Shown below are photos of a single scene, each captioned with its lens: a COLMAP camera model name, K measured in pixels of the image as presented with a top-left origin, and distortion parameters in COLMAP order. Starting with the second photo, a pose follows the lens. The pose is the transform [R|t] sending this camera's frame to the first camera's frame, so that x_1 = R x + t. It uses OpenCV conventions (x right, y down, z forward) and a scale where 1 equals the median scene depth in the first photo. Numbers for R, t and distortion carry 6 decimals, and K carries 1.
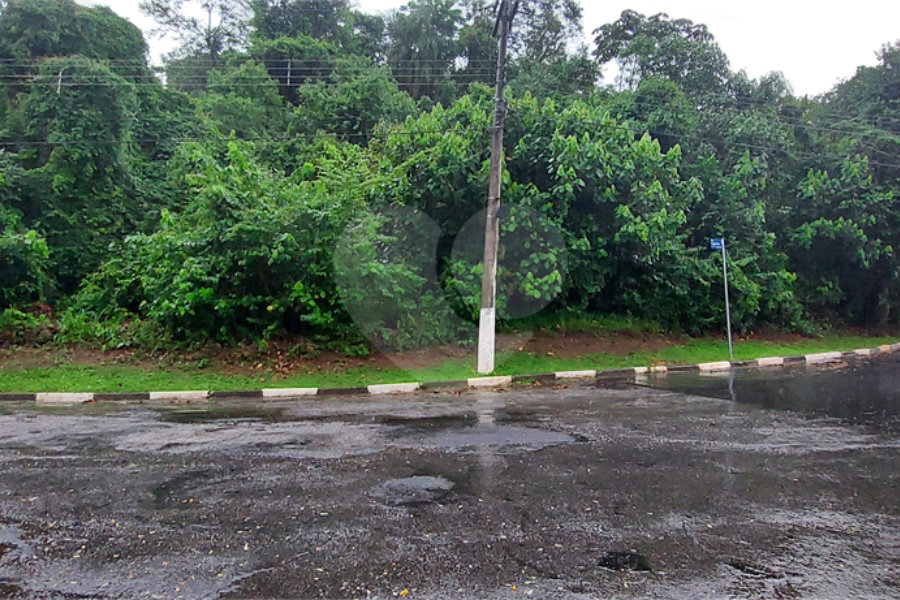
lens RADIAL K [[531.8, 0, 450.3], [0, 531.8, 300.3], [0, 0, 1]] dist [-0.009950, -0.010782]
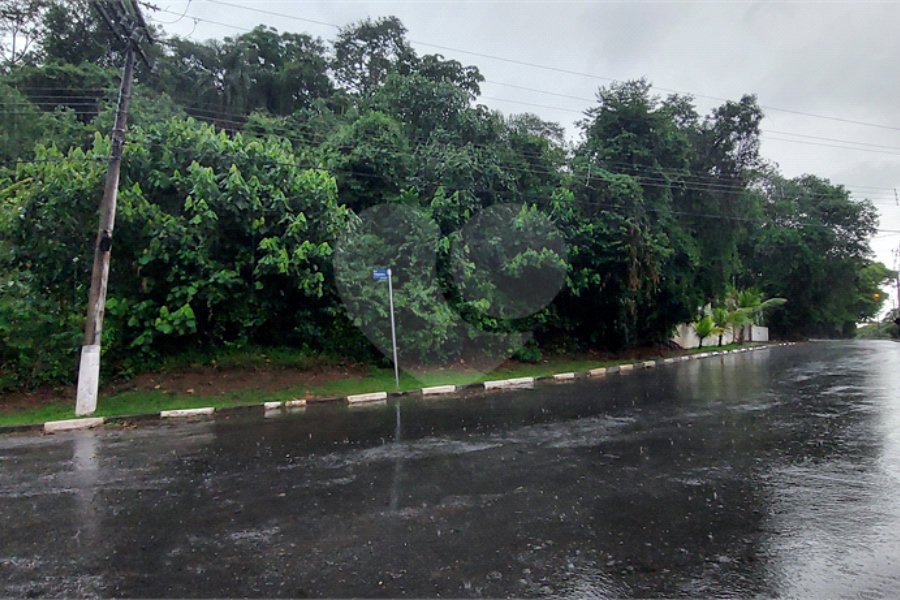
lens RADIAL K [[531.8, 0, 450.5], [0, 531.8, 298.1], [0, 0, 1]] dist [-0.009950, -0.010782]
pose [[0.990534, -0.015213, 0.136424, 0.468063], [0.023552, 0.997937, -0.059717, 0.001375], [-0.135234, 0.062365, 0.988849, -0.017368]]
